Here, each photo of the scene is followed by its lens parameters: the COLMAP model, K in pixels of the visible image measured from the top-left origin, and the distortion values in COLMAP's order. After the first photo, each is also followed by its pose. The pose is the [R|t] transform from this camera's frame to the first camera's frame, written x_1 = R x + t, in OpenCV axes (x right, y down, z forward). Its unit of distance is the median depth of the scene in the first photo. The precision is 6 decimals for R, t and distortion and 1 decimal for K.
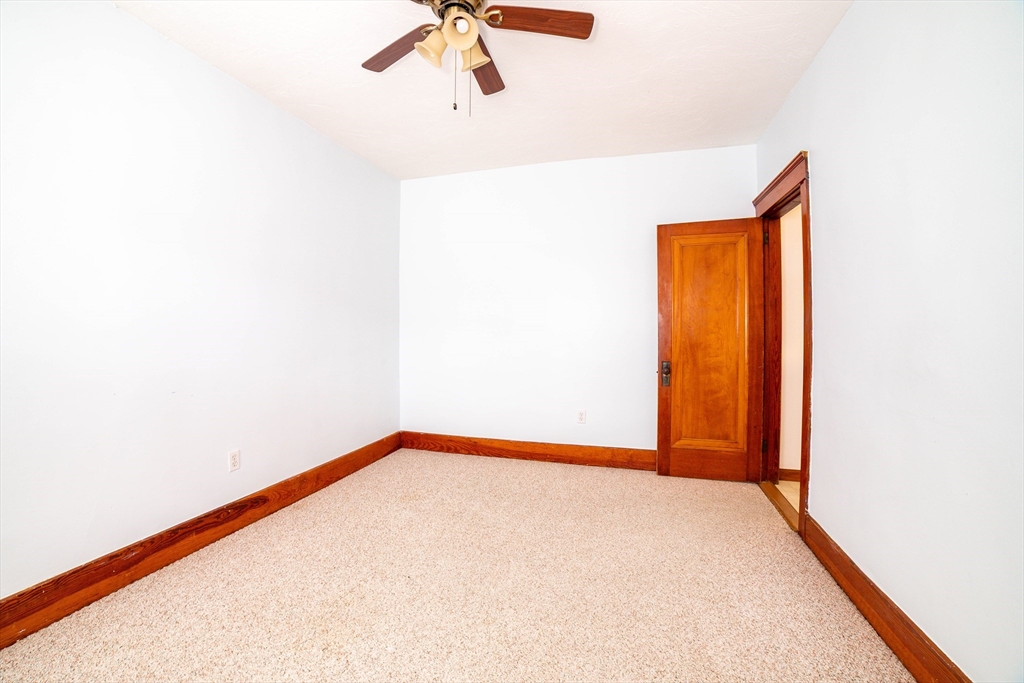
lens RADIAL K [[425.2, 0, 512.8], [0, 425.2, 329.5], [0, 0, 1]] dist [-0.114755, 0.040414]
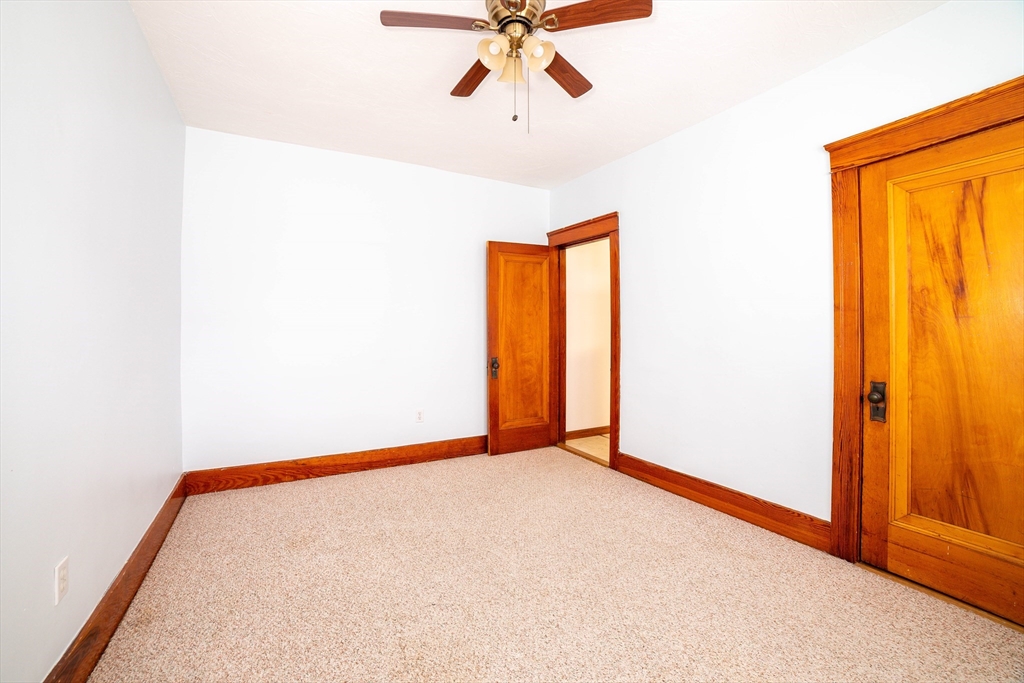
lens RADIAL K [[425.2, 0, 512.8], [0, 425.2, 329.5], [0, 0, 1]] dist [-0.114755, 0.040414]
pose [[0.676314, -0.001029, 0.736612, -0.507937], [0.002443, 0.999997, -0.000845, -0.002036], [-0.736609, 0.002371, 0.676315, 0.163222]]
